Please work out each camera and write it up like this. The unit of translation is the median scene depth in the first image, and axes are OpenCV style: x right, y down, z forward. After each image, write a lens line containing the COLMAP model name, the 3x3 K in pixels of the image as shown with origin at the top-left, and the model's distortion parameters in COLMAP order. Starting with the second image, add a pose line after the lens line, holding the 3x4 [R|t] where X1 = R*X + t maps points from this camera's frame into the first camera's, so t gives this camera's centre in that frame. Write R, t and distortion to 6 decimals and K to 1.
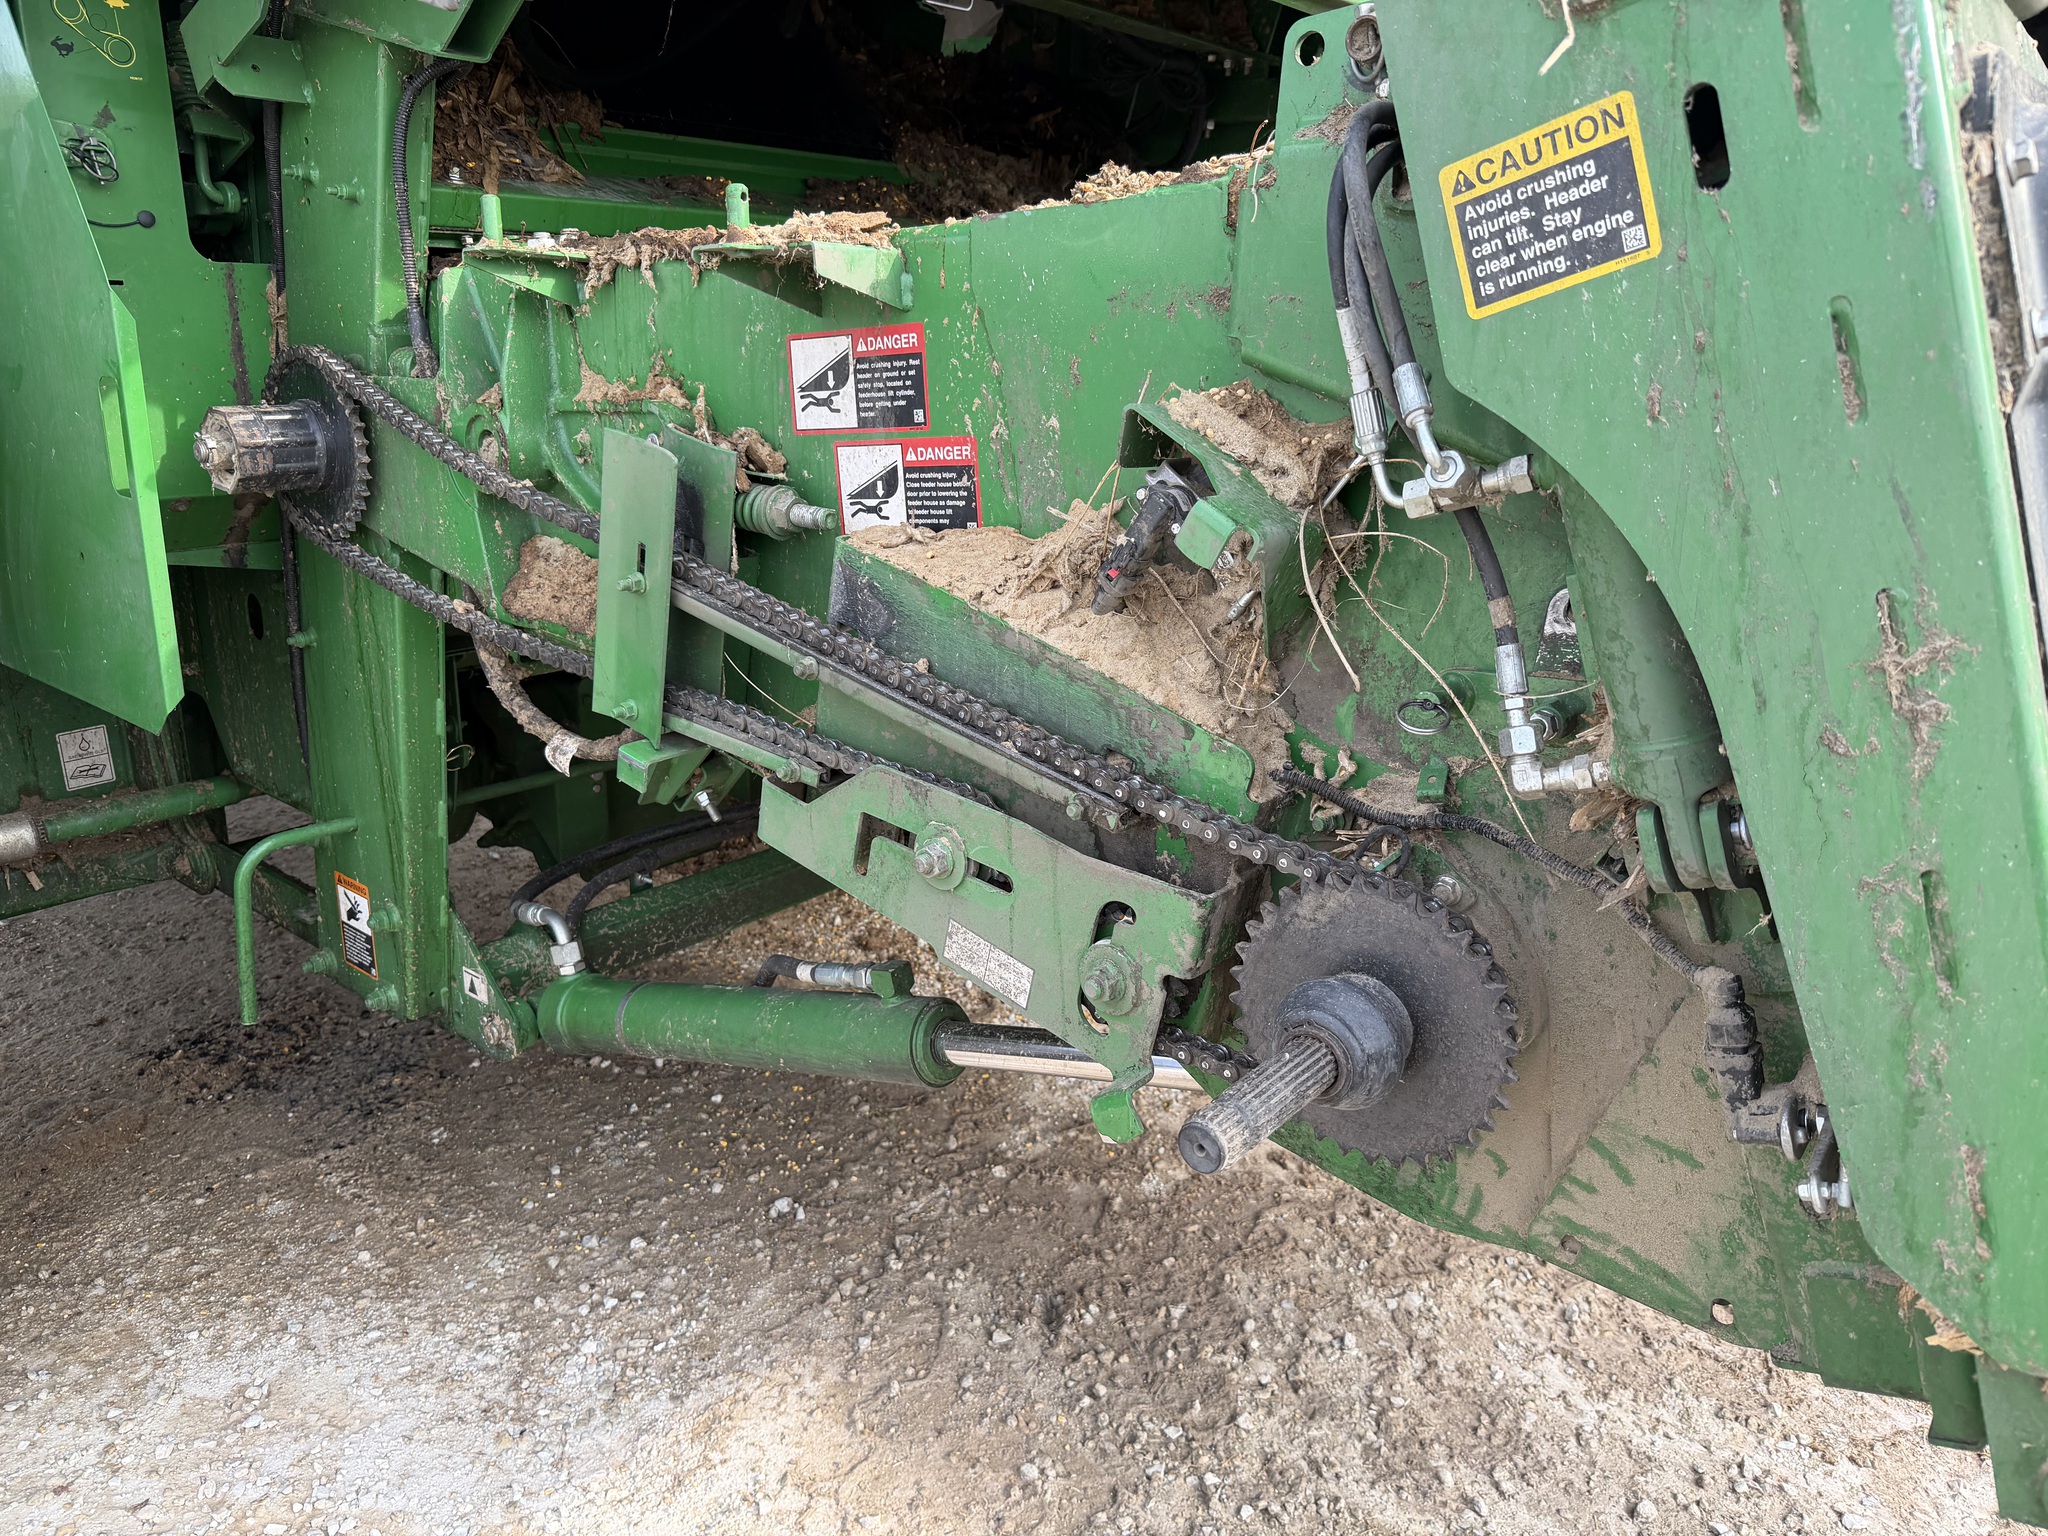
lens RADIAL K [[1400.4, 0, 1023.7], [0, 1400.4, 760.1], [0, 0, 1]] dist [0.157735, -0.217806]
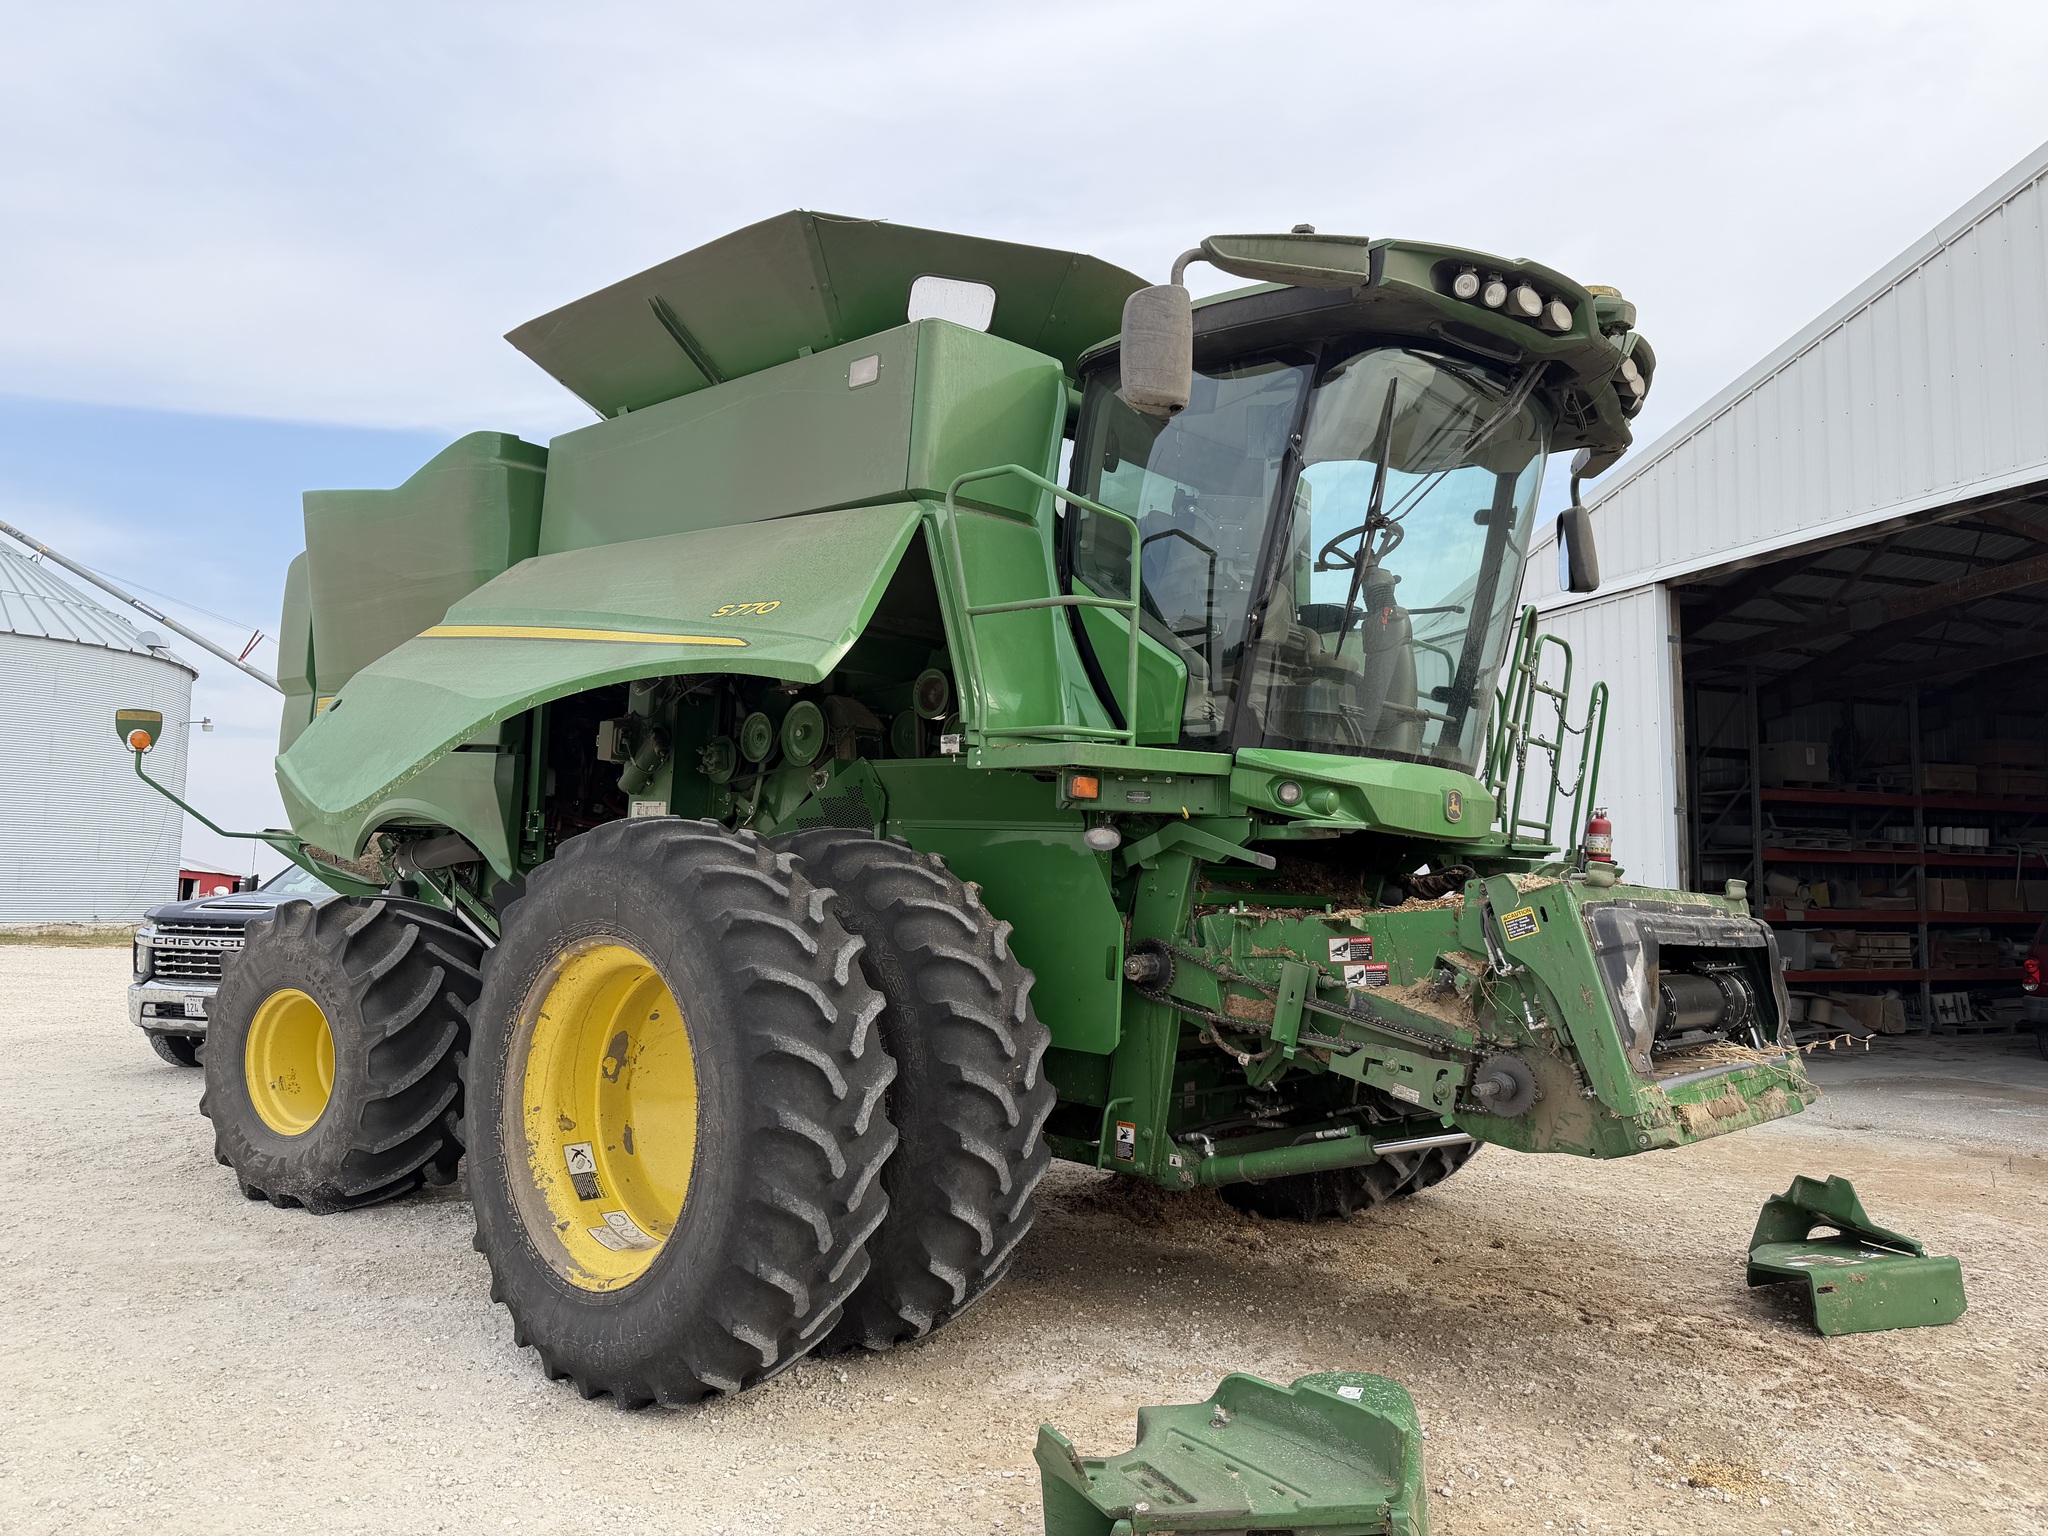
lens RADIAL K [[1400.4, 0, 1023.7], [0, 1400.4, 760.1], [0, 0, 1]] dist [0.157735, -0.217806]
pose [[0.998456, 0.009403, -0.054742, -0.897810], [-0.030257, 0.918578, -0.394079, 0.904562], [0.046580, 0.395127, 0.917445, -3.124362]]
